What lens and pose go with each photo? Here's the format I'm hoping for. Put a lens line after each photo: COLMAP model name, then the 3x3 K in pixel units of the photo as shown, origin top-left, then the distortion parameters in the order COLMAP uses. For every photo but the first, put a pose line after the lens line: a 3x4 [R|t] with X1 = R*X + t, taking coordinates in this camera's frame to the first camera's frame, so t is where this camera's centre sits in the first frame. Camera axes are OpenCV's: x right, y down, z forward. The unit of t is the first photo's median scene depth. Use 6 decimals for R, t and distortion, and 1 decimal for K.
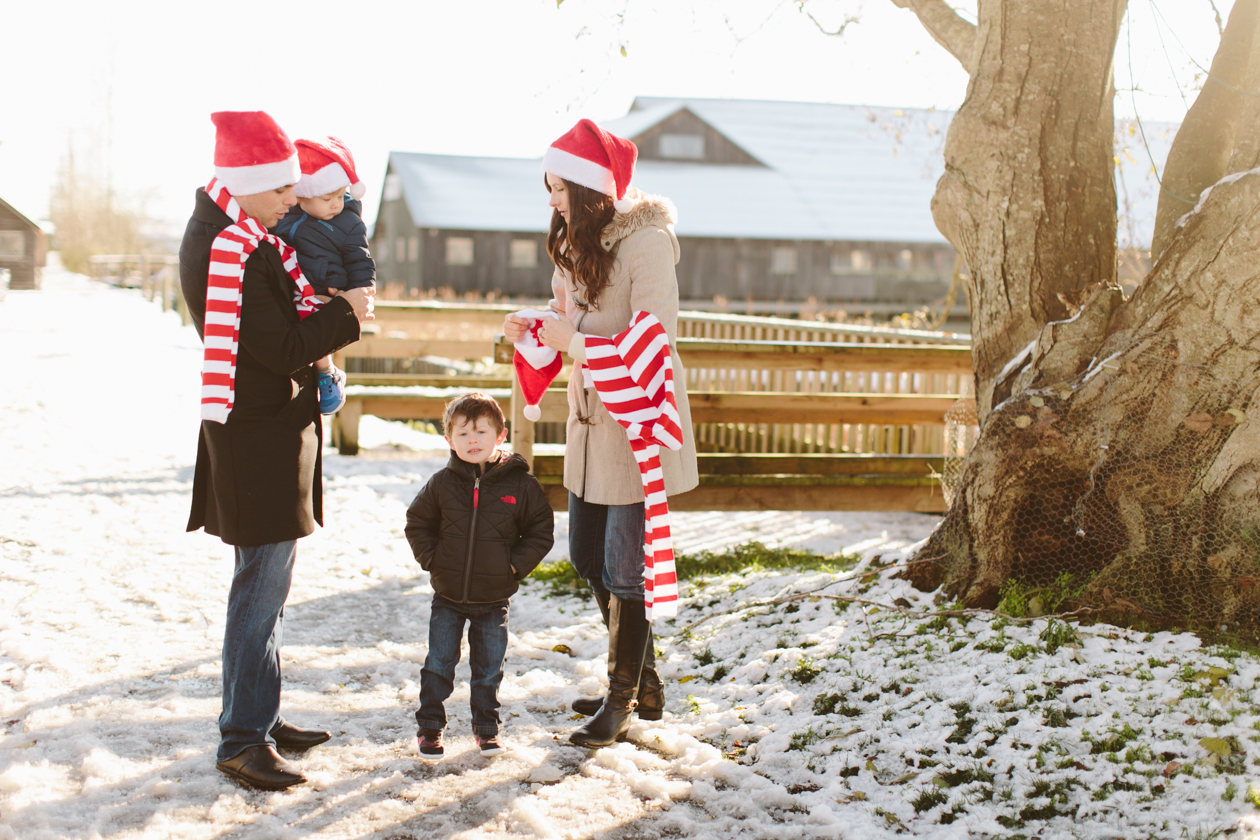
lens RADIAL K [[1898.3, 0, 630.0], [0, 1898.3, 420.0], [0, 0, 1]] dist [0.006781, 0.003774]
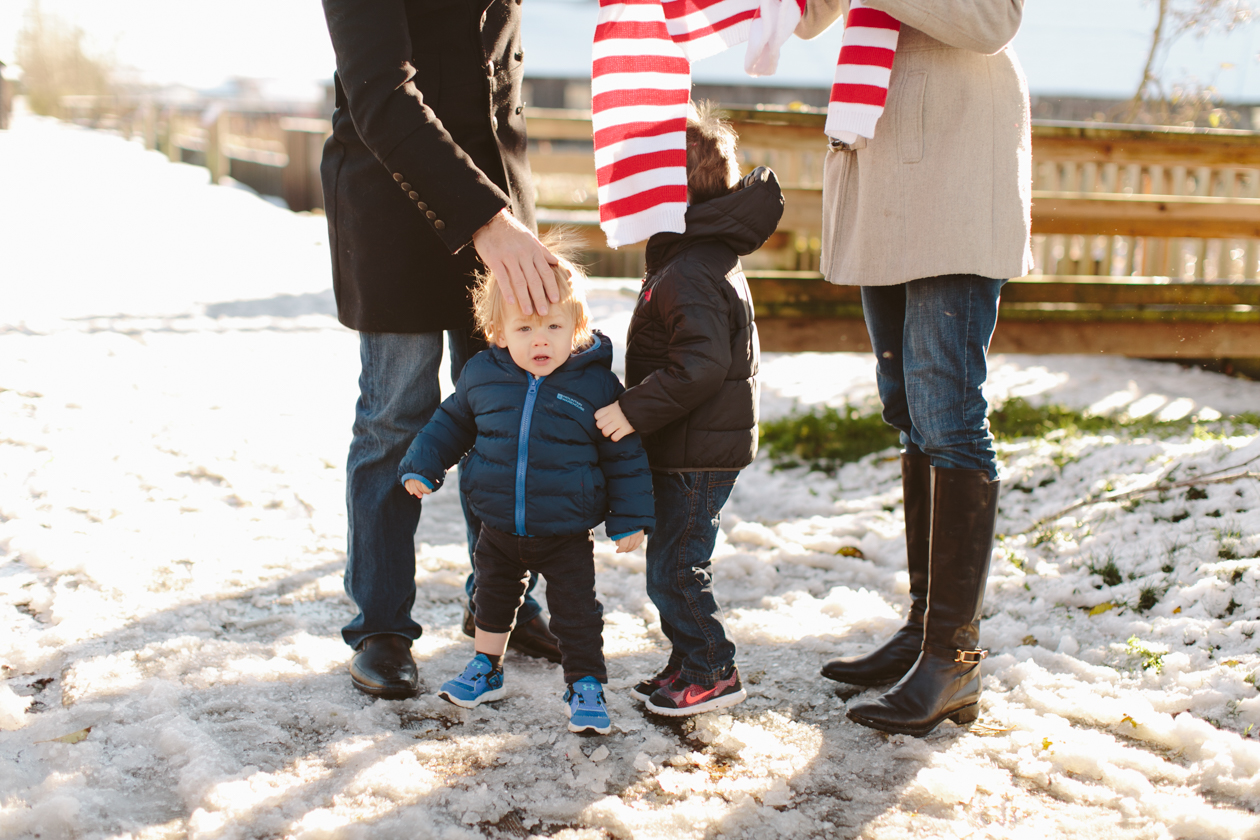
lens RADIAL K [[1916.1, 0, 649.7], [0, 1916.1, 419.9], [0, 0, 1]] dist [-0.000627, 0.056632]
pose [[0.999786, 0.003385, 0.020413, -0.117992], [-0.004920, 0.997121, 0.075663, 0.022562], [-0.020098, -0.075747, 0.996925, 0.321602]]
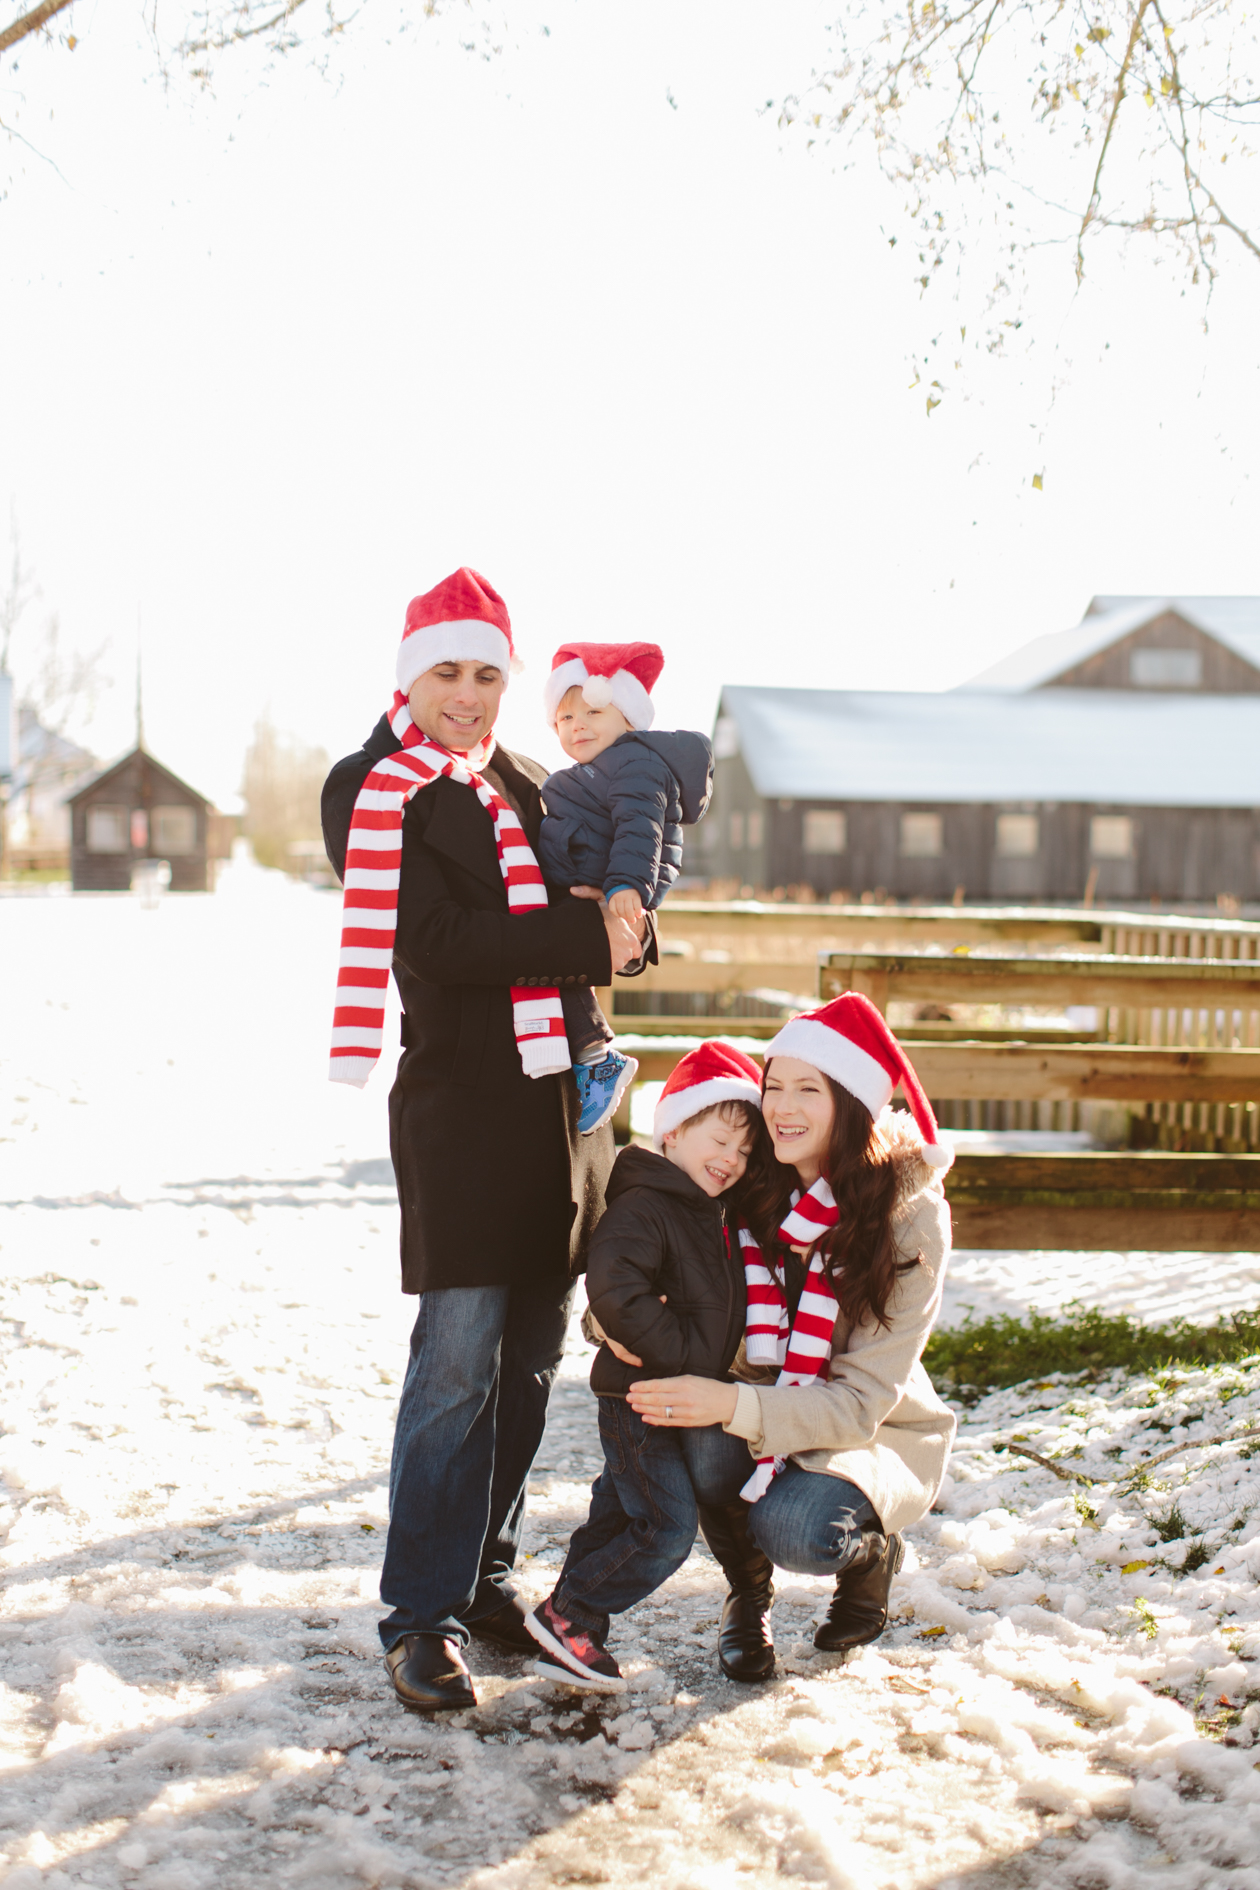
lens RADIAL K [[2847.5, 0, 590.9], [0, 2847.5, 946.9], [0, 0, 1]] dist [0.006781, 0.003774]
pose [[0.985048, -0.002704, -0.172259, 0.014884], [-0.005698, 0.998819, -0.048259, -0.003348], [0.172186, 0.048519, 0.983869, 0.123782]]
